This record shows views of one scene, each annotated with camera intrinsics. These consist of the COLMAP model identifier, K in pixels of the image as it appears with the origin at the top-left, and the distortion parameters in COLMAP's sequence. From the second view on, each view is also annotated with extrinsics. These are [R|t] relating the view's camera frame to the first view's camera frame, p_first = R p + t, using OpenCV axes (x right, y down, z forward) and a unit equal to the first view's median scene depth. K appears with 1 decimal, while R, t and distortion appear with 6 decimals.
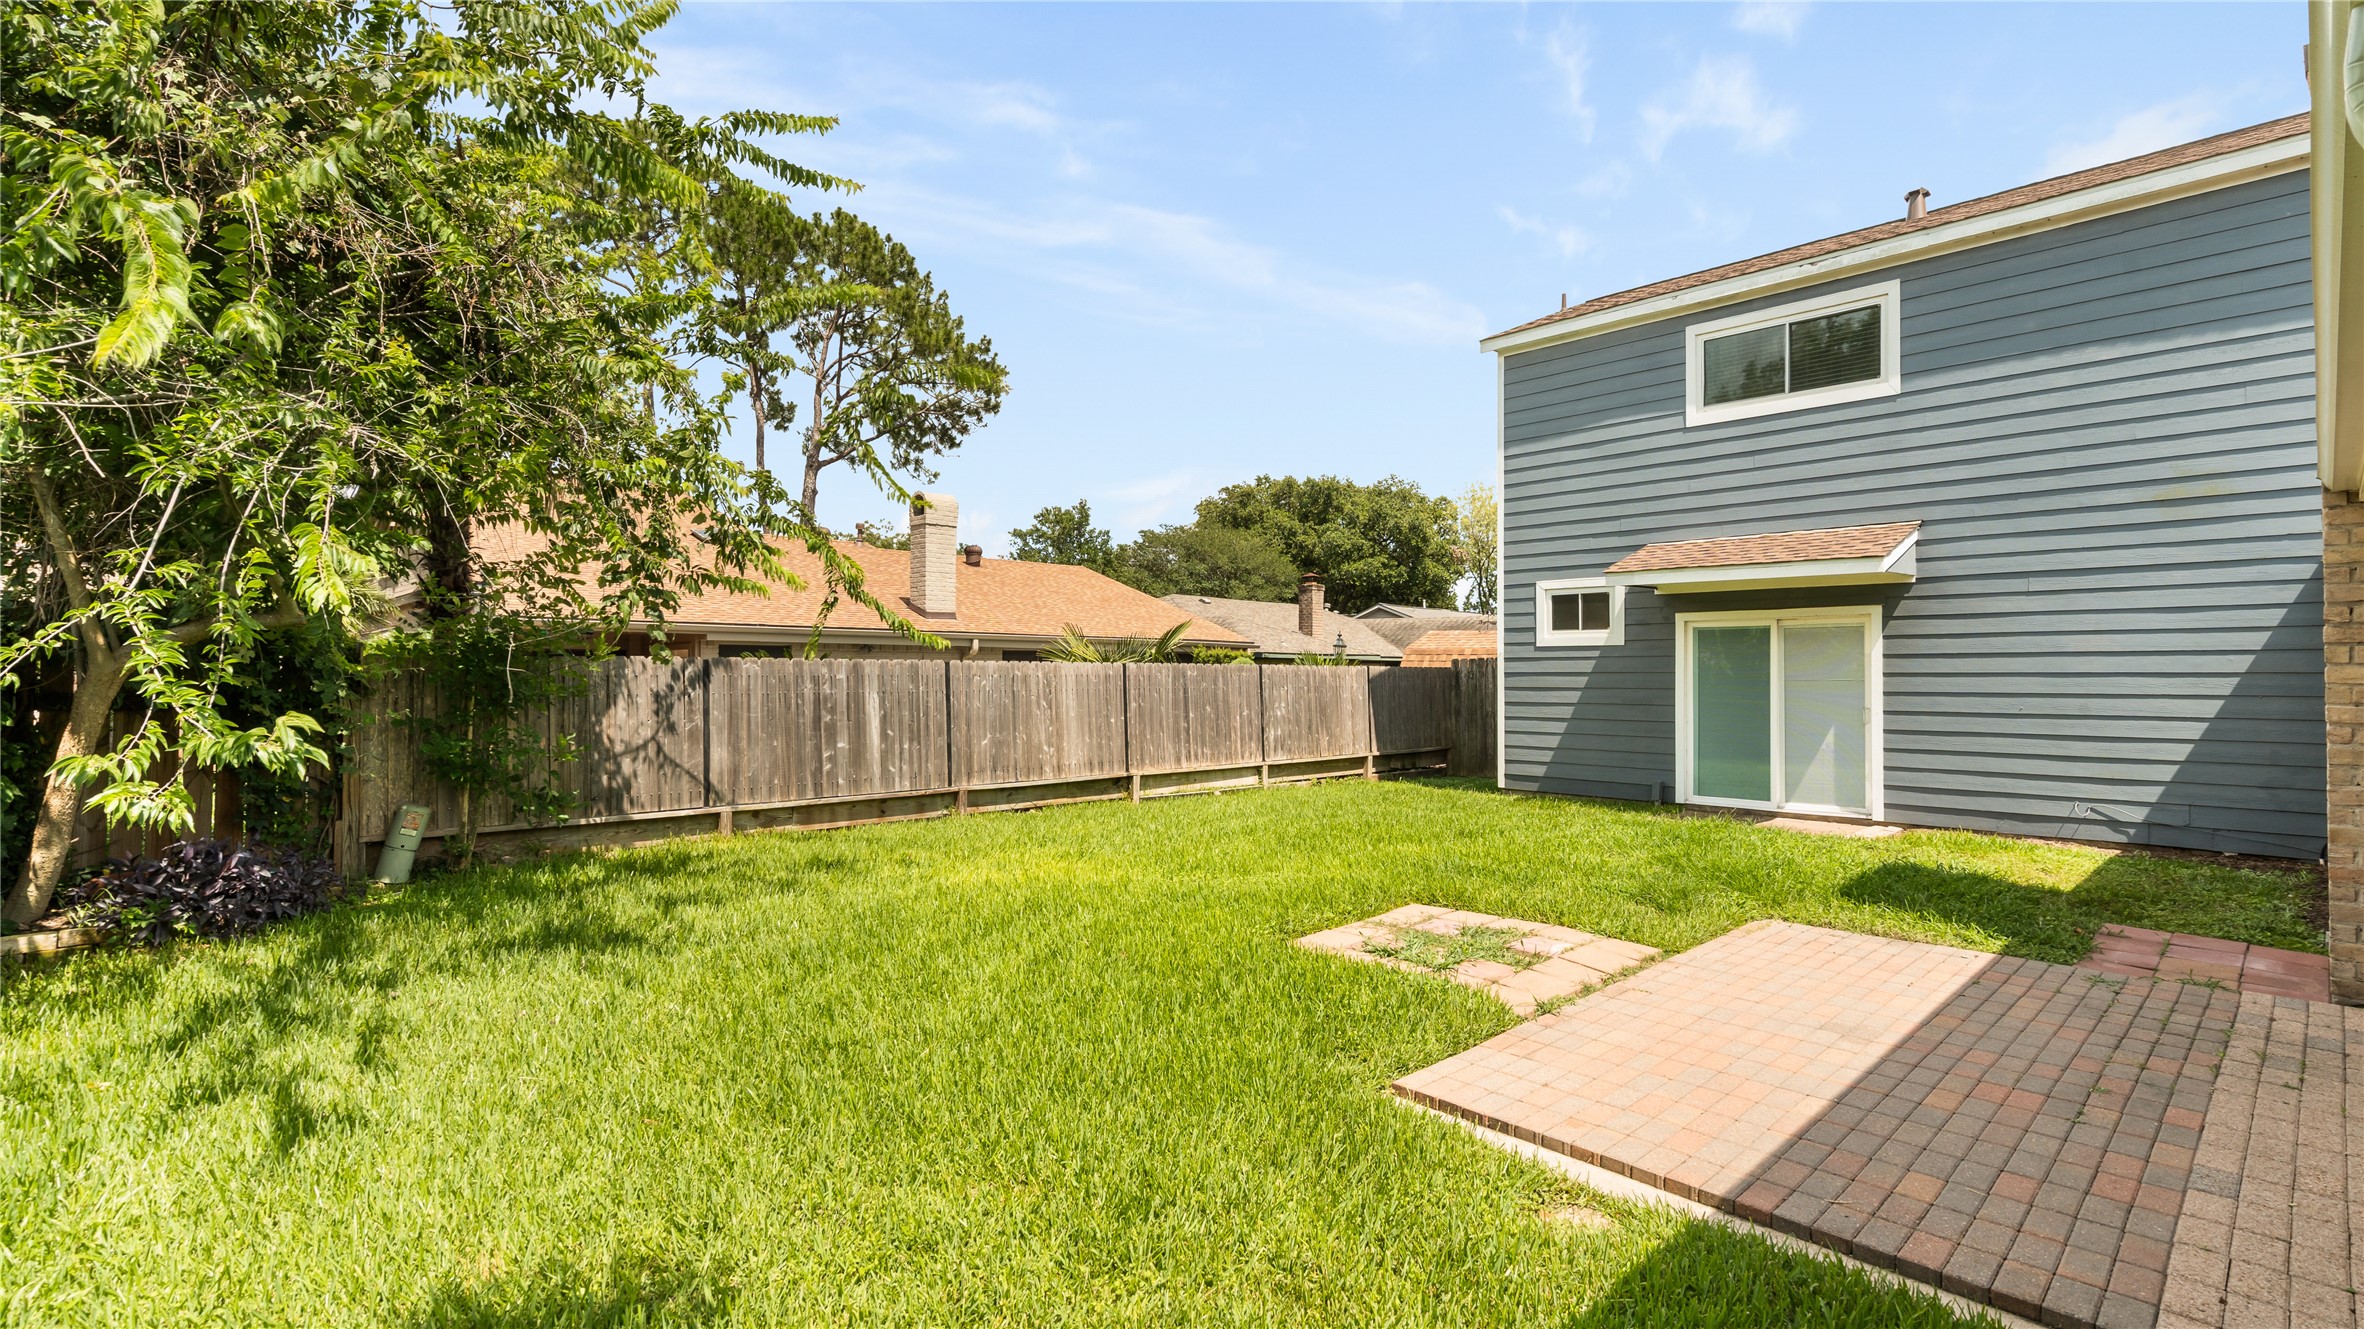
lens RADIAL K [[1079.4, 0, 1190.0], [0, 1079.4, 663.5], [0, 0, 1]] dist [-0.004388, -0.000167]
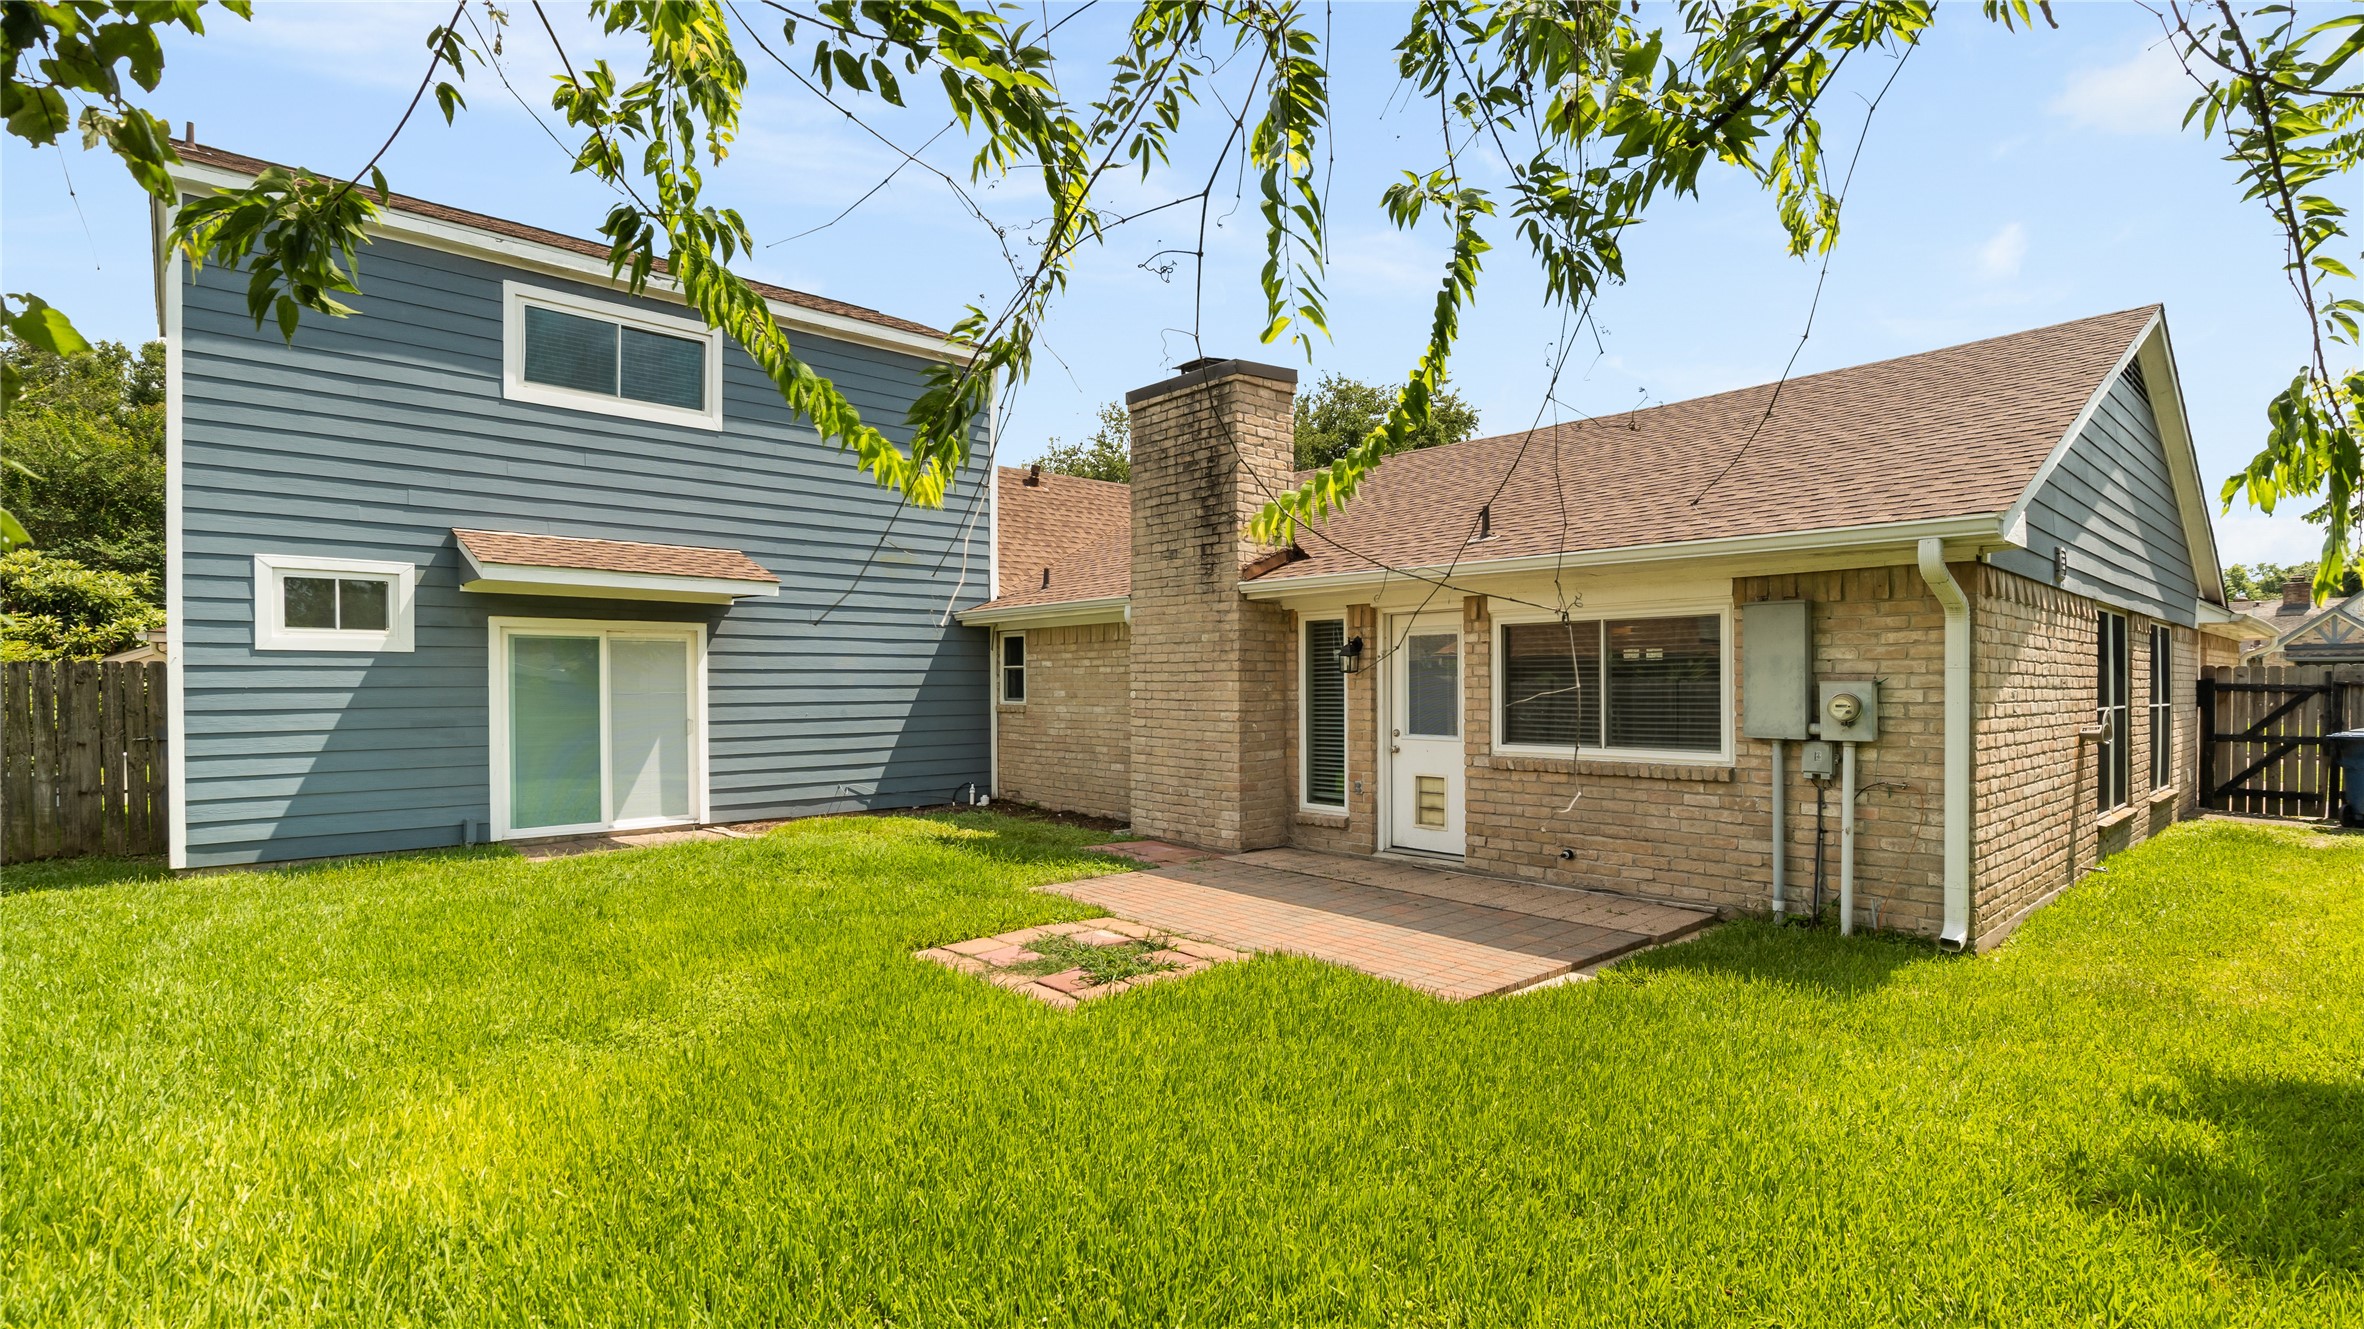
lens RADIAL K [[1079.4, 0, 1187.6], [0, 1079.4, 683.2], [0, 0, 1]] dist [-0.004388, -0.000167]
pose [[0.014611, -0.001535, 0.999892, -0.405263], [-0.005597, 0.999983, 0.001617, 0.001206], [-0.999878, -0.005620, 0.014602, 0.475993]]
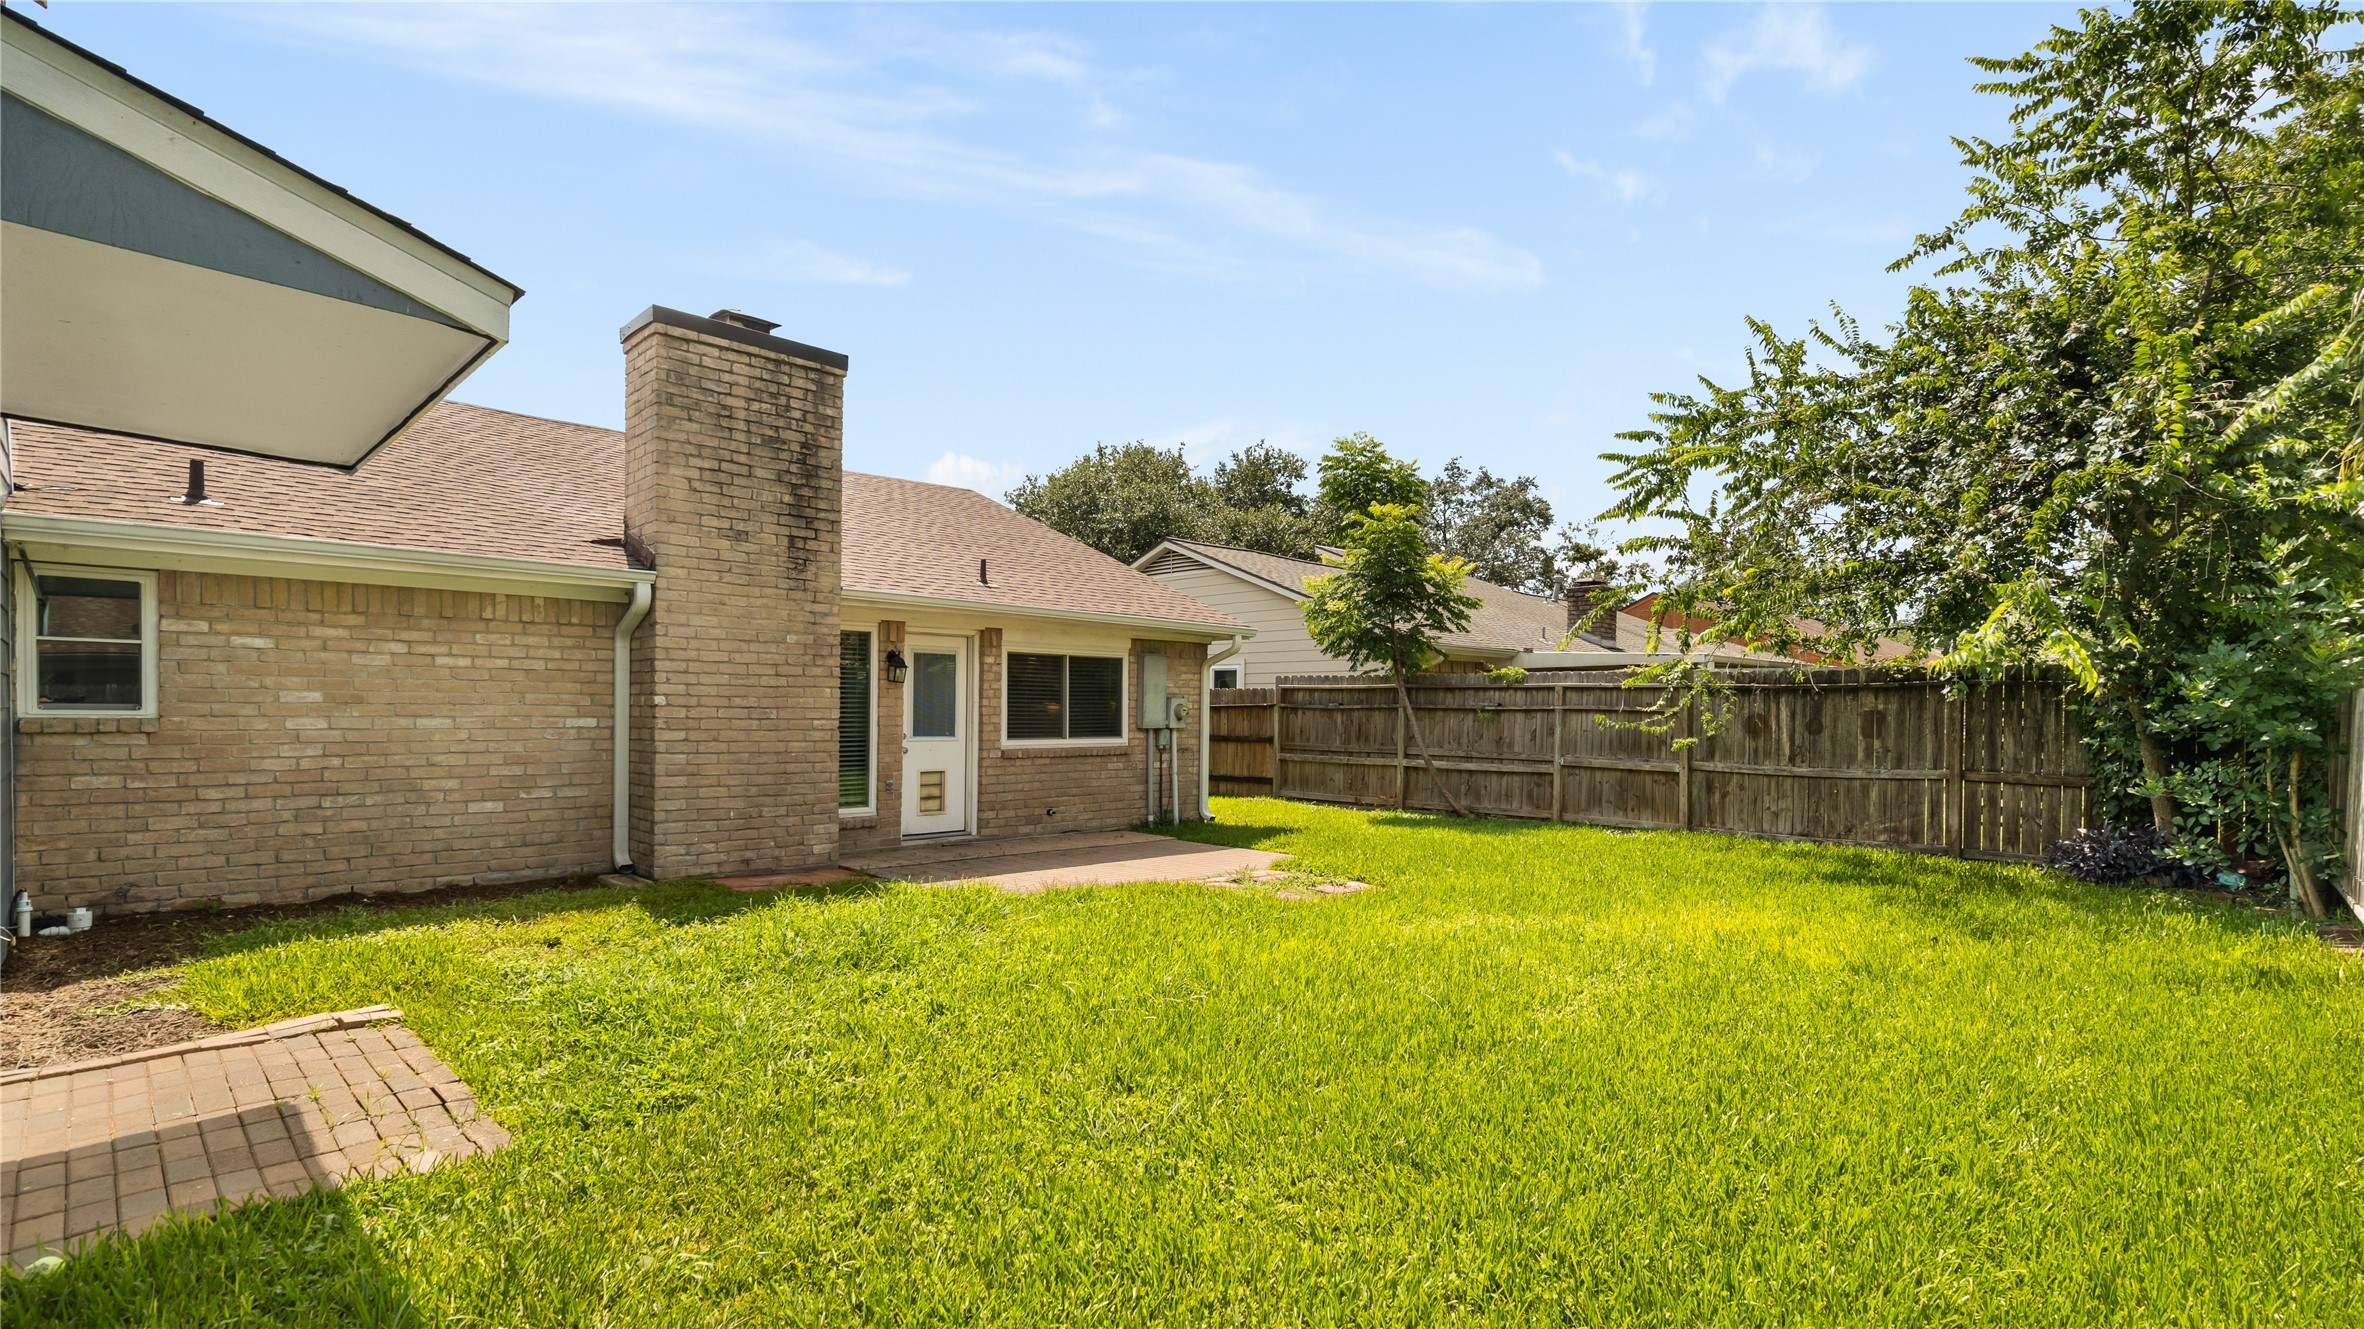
lens RADIAL K [[1079.4, 0, 1170.3], [0, 1079.4, 715.6], [0, 0, 1]] dist [-0.004388, -0.000167]
pose [[-0.999414, -0.014107, -0.031181, 0.098420], [-0.014057, 0.999900, -0.001828, 0.016246], [0.031204, -0.001389, -0.999512, 1.126312]]
